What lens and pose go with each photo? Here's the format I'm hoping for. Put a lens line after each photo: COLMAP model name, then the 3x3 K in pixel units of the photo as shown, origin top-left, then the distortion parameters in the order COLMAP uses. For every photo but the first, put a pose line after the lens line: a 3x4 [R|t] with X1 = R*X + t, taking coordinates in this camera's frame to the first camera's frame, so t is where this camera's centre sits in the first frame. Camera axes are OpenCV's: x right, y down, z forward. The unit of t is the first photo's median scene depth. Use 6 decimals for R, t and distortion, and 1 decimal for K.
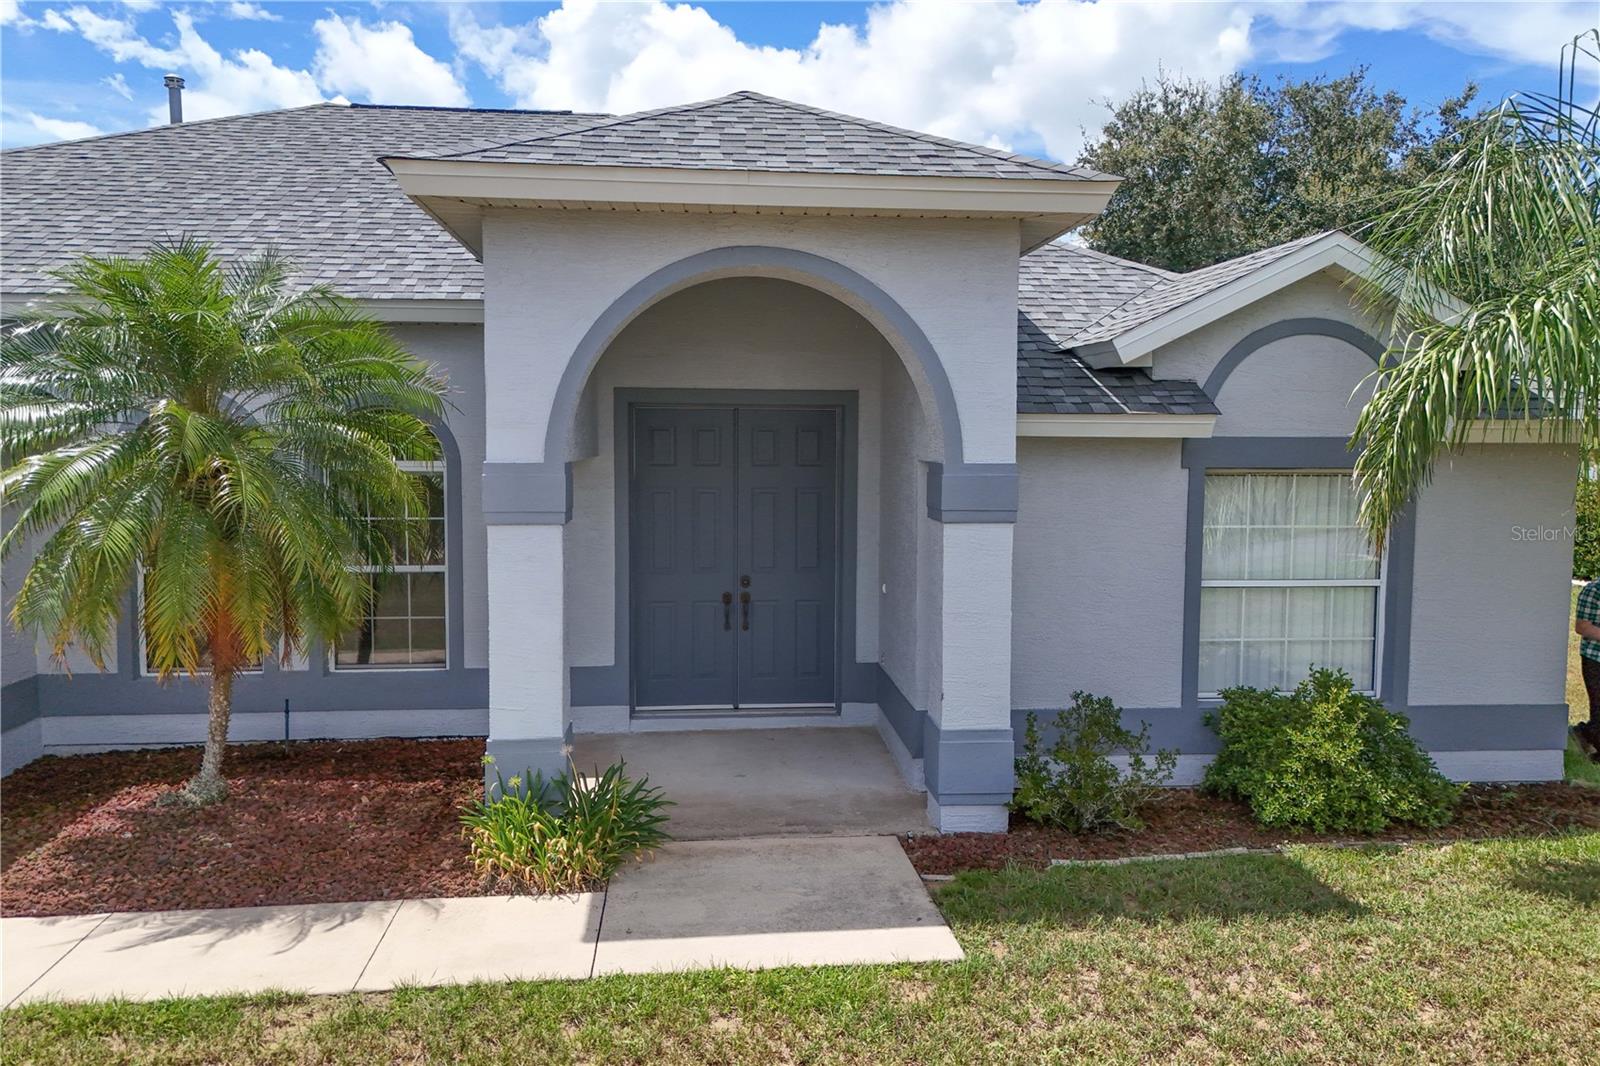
lens RADIAL K [[1187.3, 0, 800.0], [0, 1187.3, 533.0], [0, 0, 1]] dist [0.035206, -0.000143]
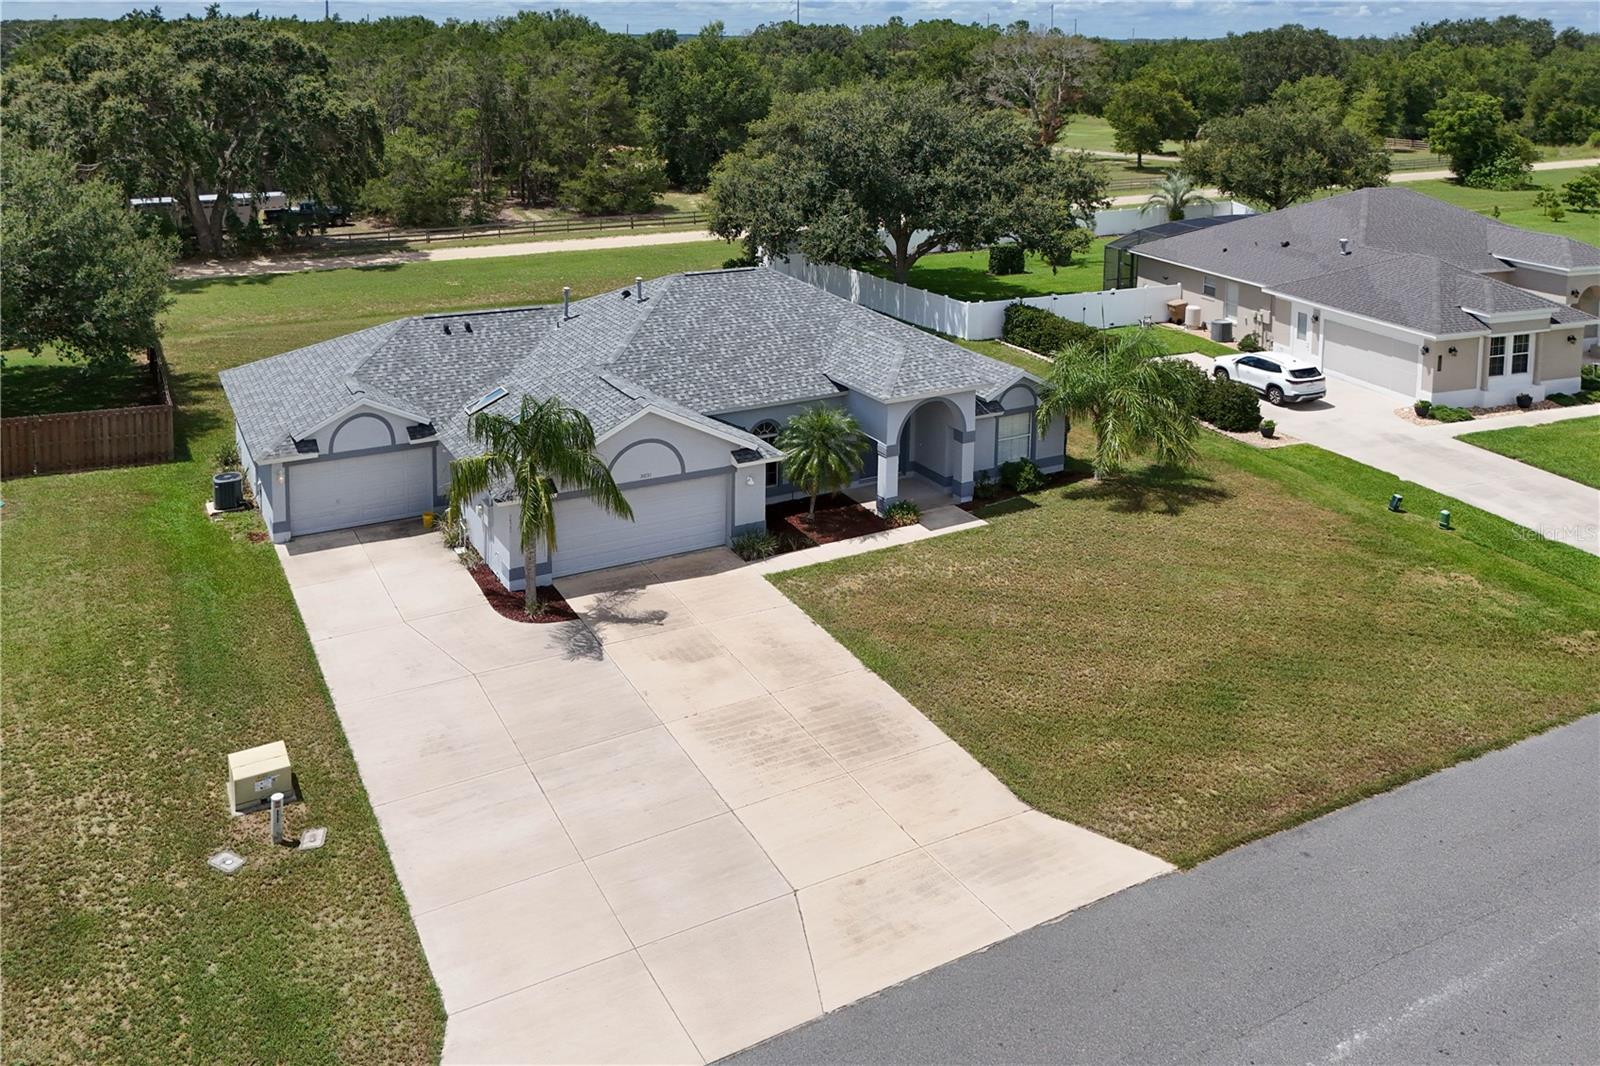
lens RADIAL K [[1187.3, 0, 800.0], [0, 1187.3, 533.0], [0, 0, 1]] dist [0.035206, -0.000143]
pose [[0.912804, -0.160439, 0.375564, -2.395560], [0.037147, 0.948408, 0.314870, -1.222482], [-0.406705, -0.273464, 0.871670, -3.089623]]
